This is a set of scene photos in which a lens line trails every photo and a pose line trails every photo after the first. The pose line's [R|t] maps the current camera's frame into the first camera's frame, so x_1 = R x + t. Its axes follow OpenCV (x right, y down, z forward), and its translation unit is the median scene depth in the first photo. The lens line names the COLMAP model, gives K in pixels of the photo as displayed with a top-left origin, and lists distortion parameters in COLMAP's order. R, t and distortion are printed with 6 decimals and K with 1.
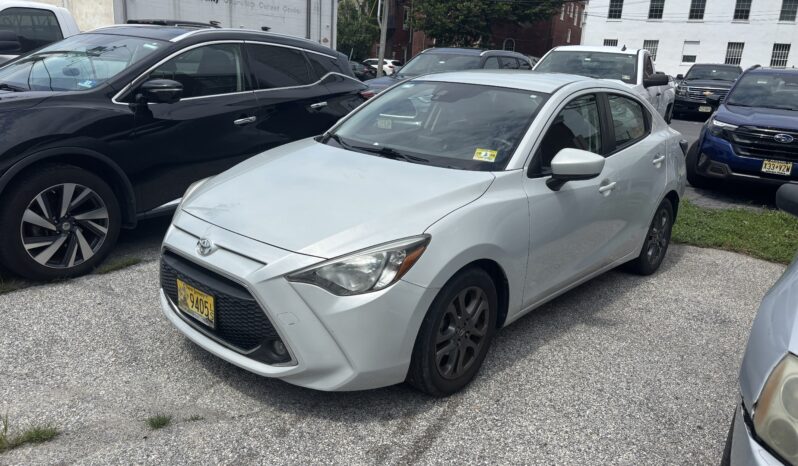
lens RADIAL K [[632.1, 0, 403.7], [0, 632.1, 232.9], [0, 0, 1]] dist [0.027340, -0.005261]
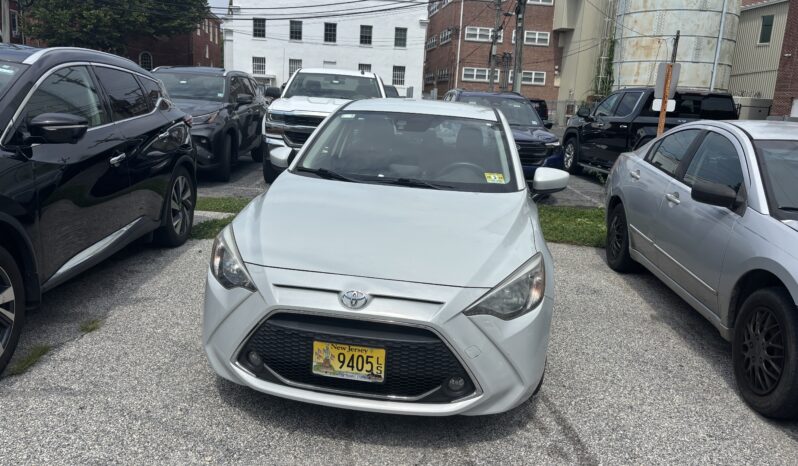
lens RADIAL K [[632.1, 0, 403.7], [0, 632.1, 232.9], [0, 0, 1]] dist [0.027340, -0.005261]
pose [[0.829856, -0.123544, 0.544128, -0.464074], [0.134493, 0.990716, 0.019824, -0.051860], [-0.541526, 0.056730, 0.838768, 0.108824]]
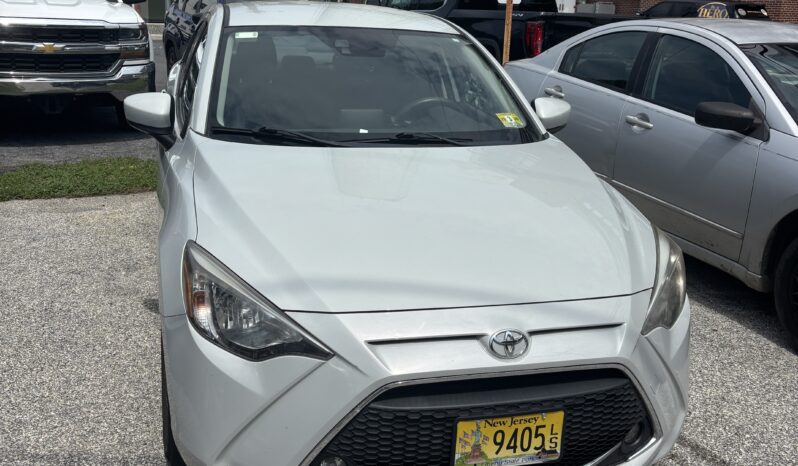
lens RADIAL K [[823.0, 0, 411.1], [0, 823.0, 231.4], [0, 0, 1]] dist [0.093526, -0.374106]
pose [[0.527760, -0.265035, 0.806986, -0.592381], [0.216803, 0.960636, 0.173711, -0.143983], [-0.821259, 0.083280, 0.564445, 0.392508]]
